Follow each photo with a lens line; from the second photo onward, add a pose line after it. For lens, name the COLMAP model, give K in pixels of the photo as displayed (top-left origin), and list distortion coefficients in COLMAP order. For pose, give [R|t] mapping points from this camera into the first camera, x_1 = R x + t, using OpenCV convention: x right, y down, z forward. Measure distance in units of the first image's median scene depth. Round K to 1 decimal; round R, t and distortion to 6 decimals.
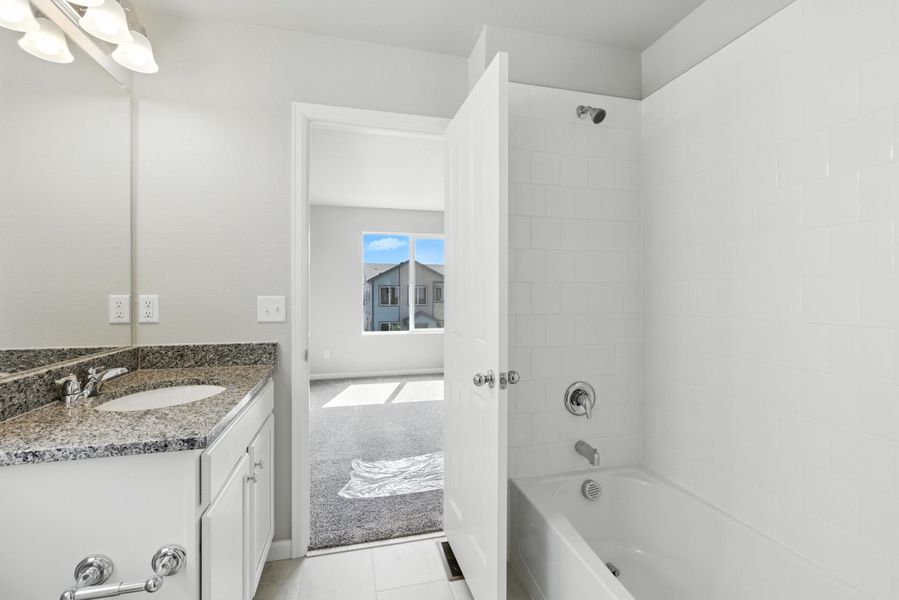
lens RADIAL K [[401.7, 0, 447.5], [0, 401.7, 293.2], [0, 0, 1]] dist [-0.007157, 0.004781]
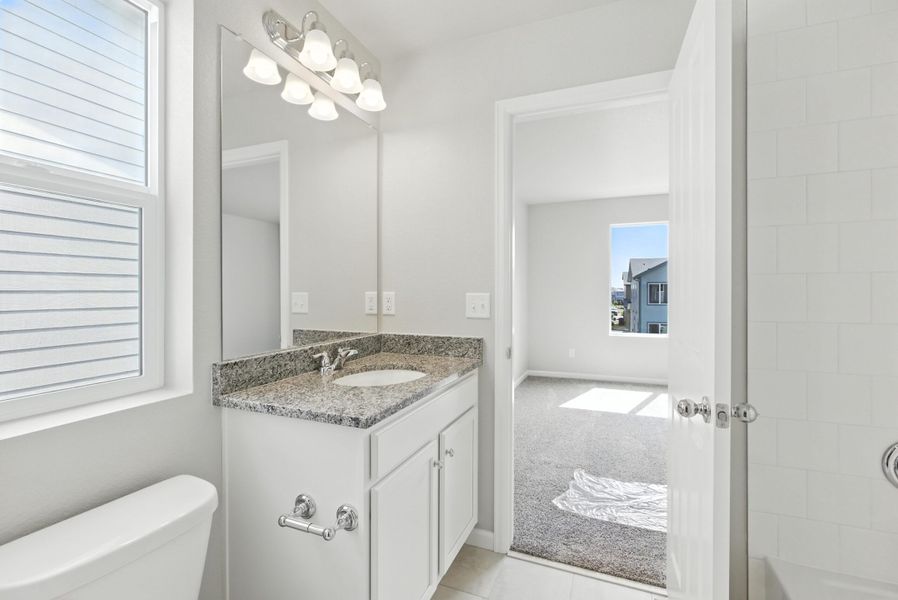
lens RADIAL K [[401.3, 0, 451.1], [0, 401.3, 290.8], [0, 0, 1]] dist [-0.007157, 0.004781]
pose [[0.808554, 0.000274, -0.588421, 0.125630], [-0.000214, 1.000000, 0.000171, 0.000690], [0.588421, -0.000012, 0.808554, 0.119185]]
